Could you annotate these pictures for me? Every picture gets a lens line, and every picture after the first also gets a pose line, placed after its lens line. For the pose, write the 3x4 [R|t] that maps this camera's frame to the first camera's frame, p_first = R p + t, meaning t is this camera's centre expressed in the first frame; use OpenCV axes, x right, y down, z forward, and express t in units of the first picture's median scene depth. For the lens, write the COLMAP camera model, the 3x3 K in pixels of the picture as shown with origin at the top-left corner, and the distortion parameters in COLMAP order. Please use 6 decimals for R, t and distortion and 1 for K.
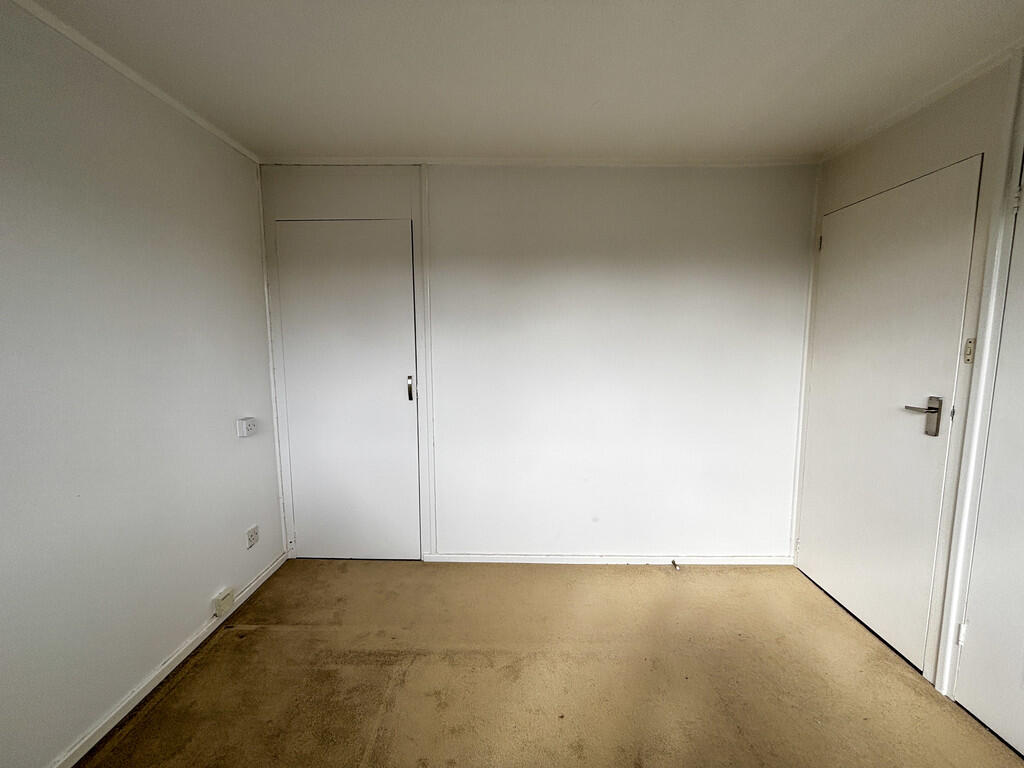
lens RADIAL K [[417.8, 0, 512.0], [0, 417.8, 384.0], [0, 0, 1]] dist [0.001017, -0.000134]
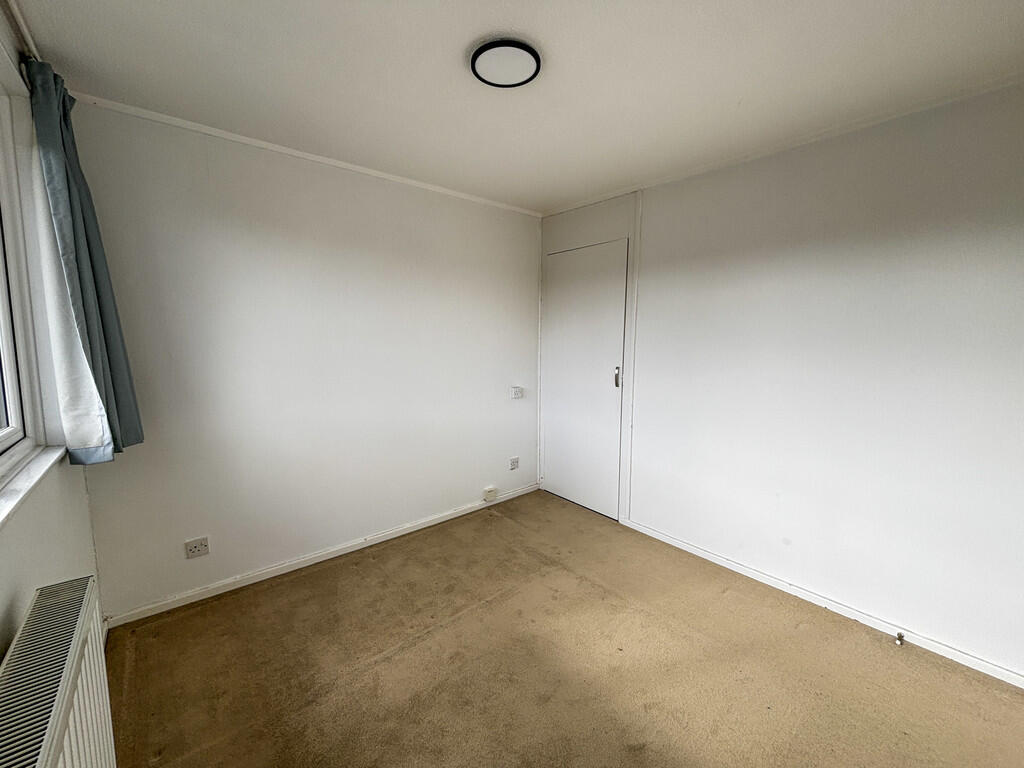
lens RADIAL K [[417.8, 0, 512.0], [0, 417.8, 384.0], [0, 0, 1]] dist [0.001017, -0.000134]
pose [[0.653383, 0.089933, -0.751666, 0.501704], [-0.086840, 0.995268, 0.043593, 0.004600], [0.752030, 0.036792, 0.658101, -0.036911]]
